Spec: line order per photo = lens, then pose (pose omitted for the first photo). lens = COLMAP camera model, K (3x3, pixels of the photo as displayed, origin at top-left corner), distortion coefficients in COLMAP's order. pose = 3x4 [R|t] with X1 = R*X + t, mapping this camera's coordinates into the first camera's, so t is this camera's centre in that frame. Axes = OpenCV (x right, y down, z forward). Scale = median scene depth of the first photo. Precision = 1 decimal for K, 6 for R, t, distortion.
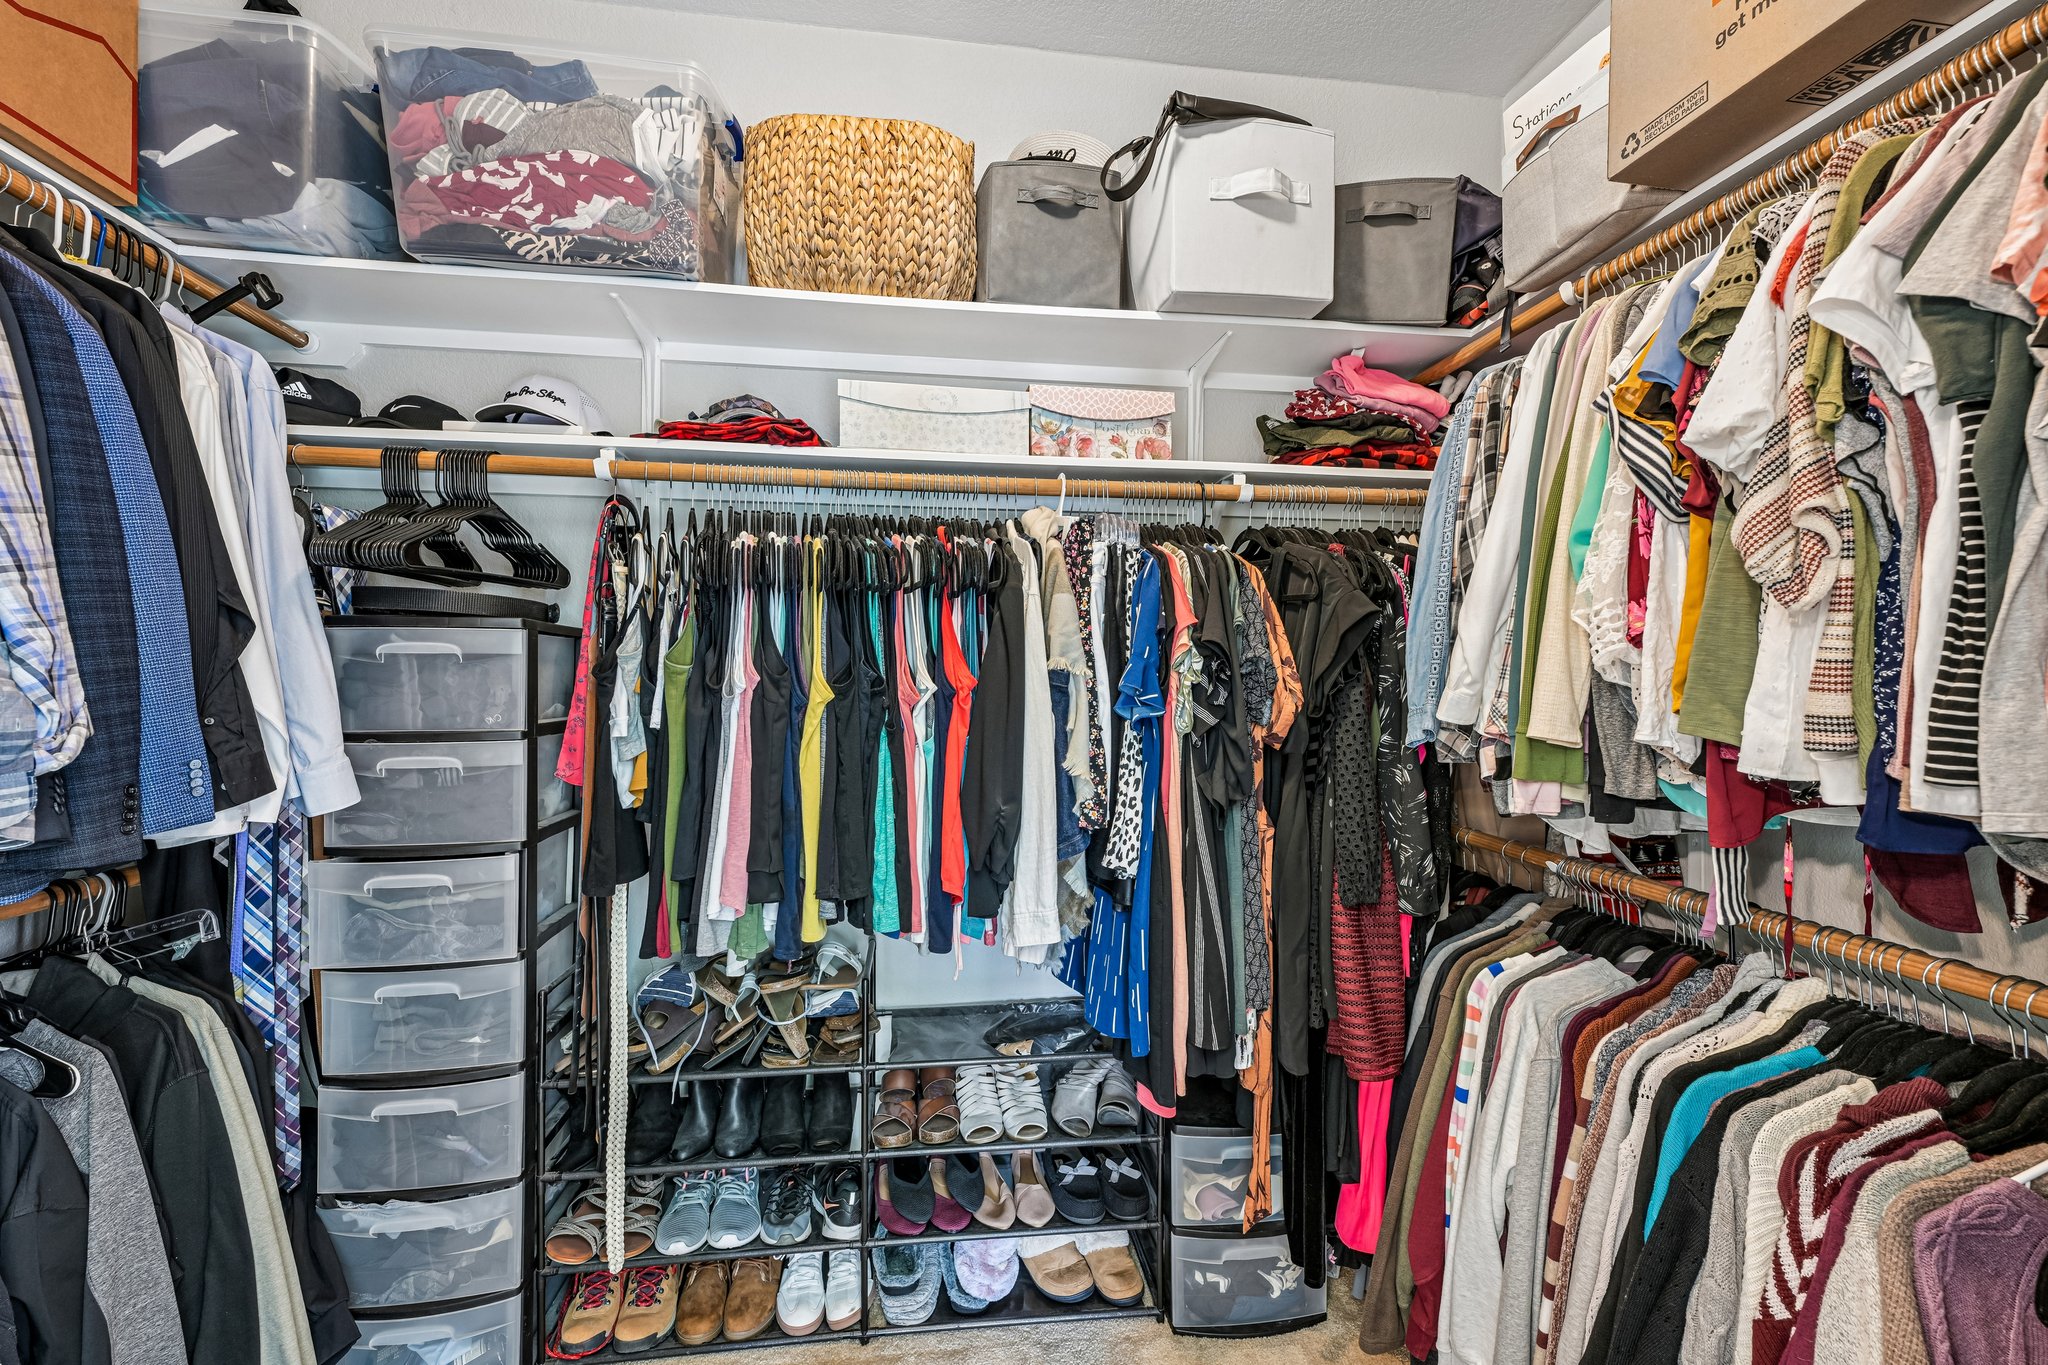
lens RADIAL K [[837.1, 0, 1024.3], [0, 837.1, 676.8], [0, 0, 1]] dist [0.012262, -0.000445]
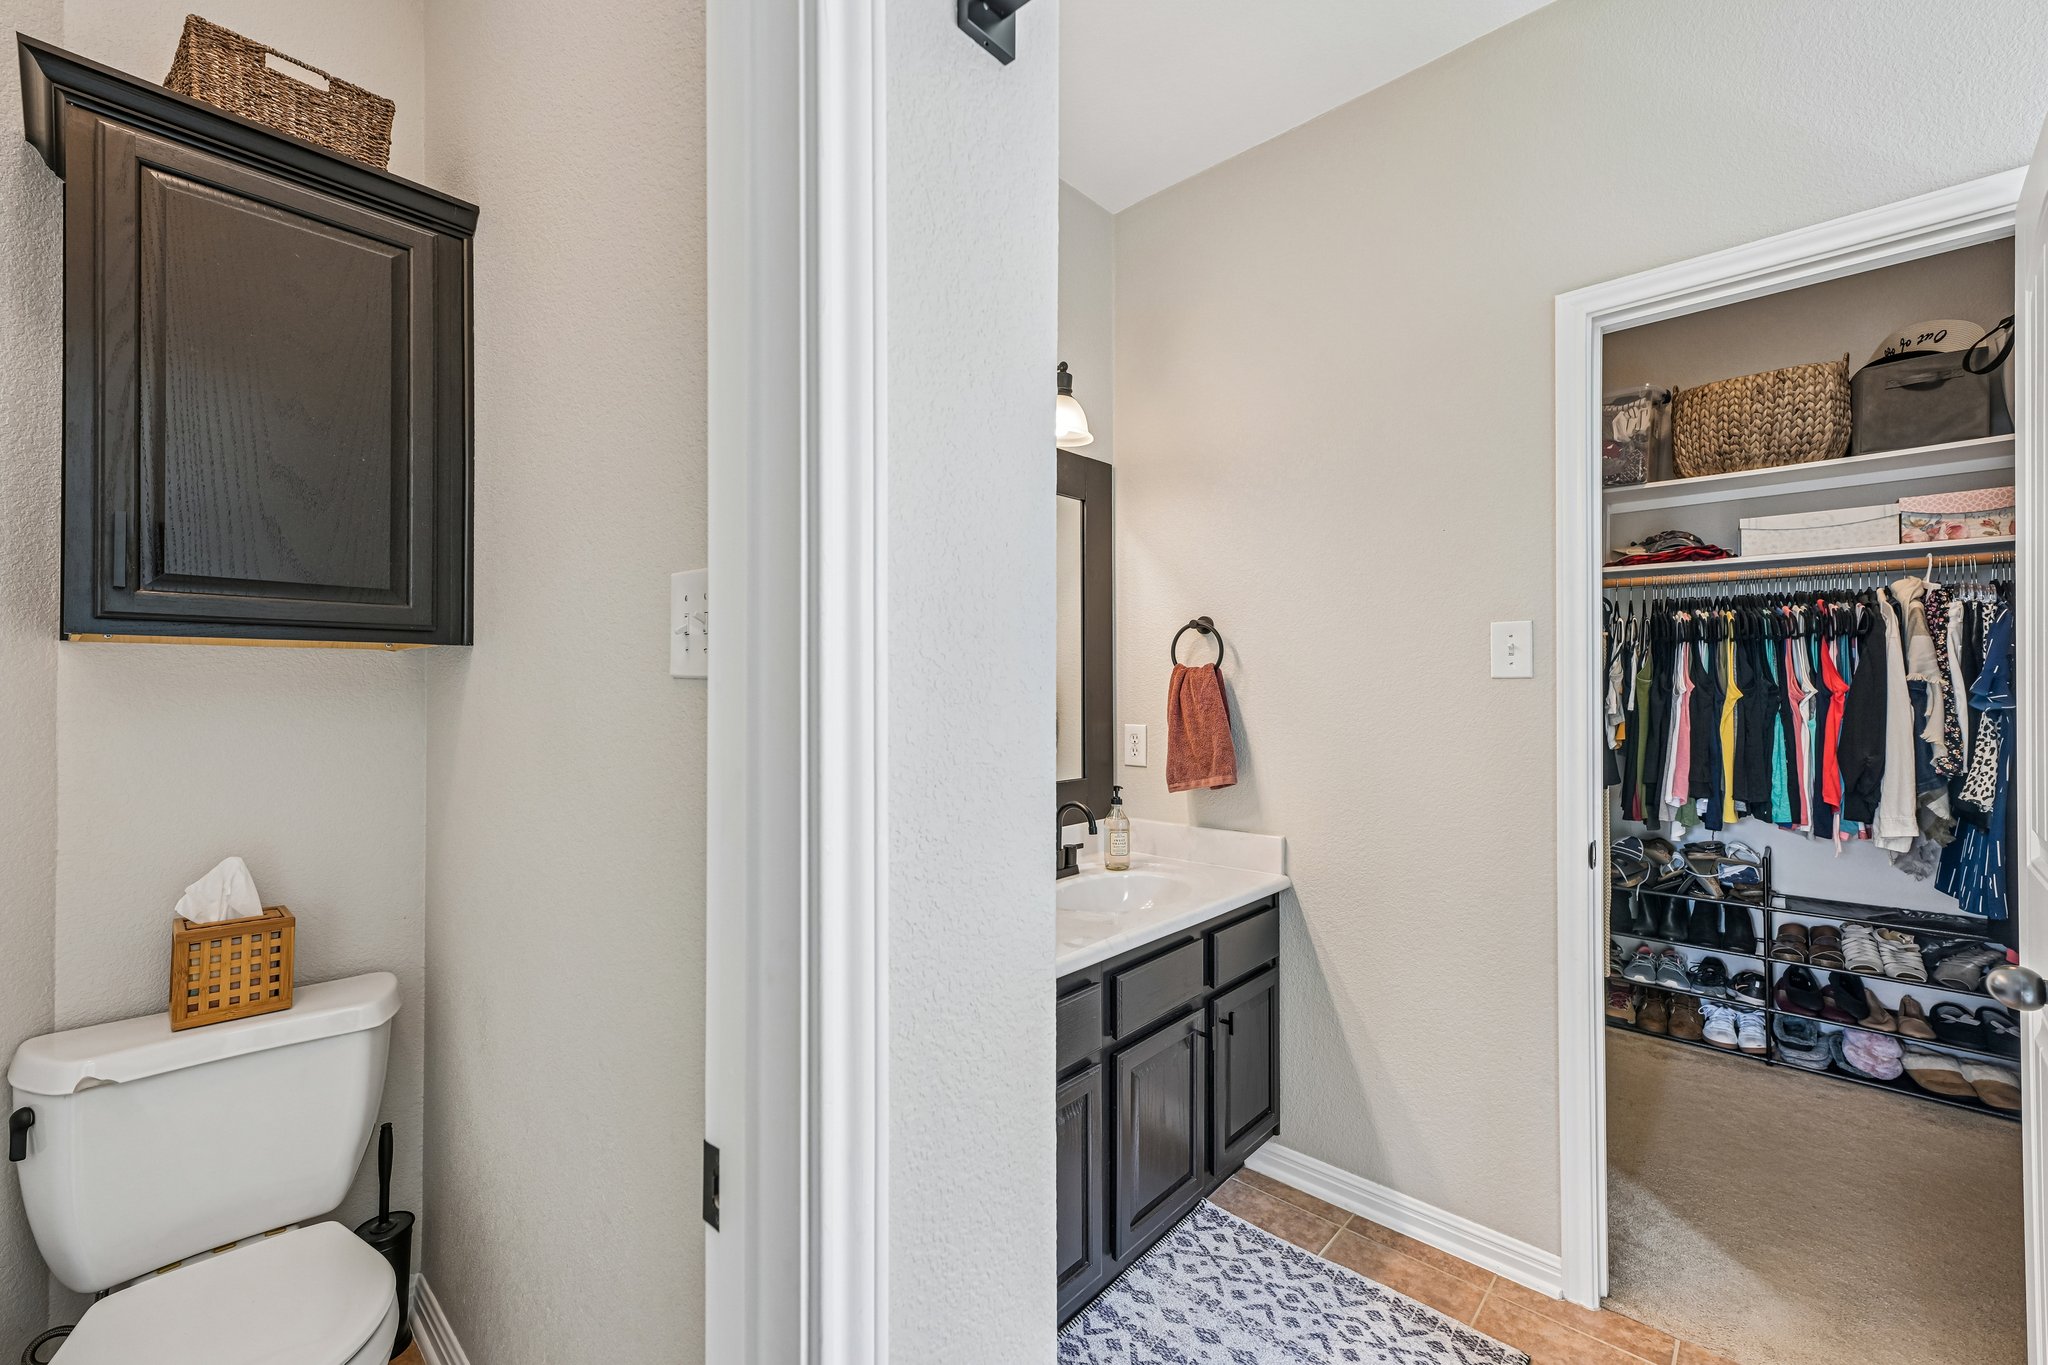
lens RADIAL K [[837.1, 0, 1016.4], [0, 837.1, 679.4], [0, 0, 1]] dist [0.012262, -0.000445]
pose [[0.637784, -0.010621, -0.770142, 0.196058], [0.006062, 0.999943, -0.008770, -0.006371], [0.770192, 0.000924, 0.637812, -1.472275]]
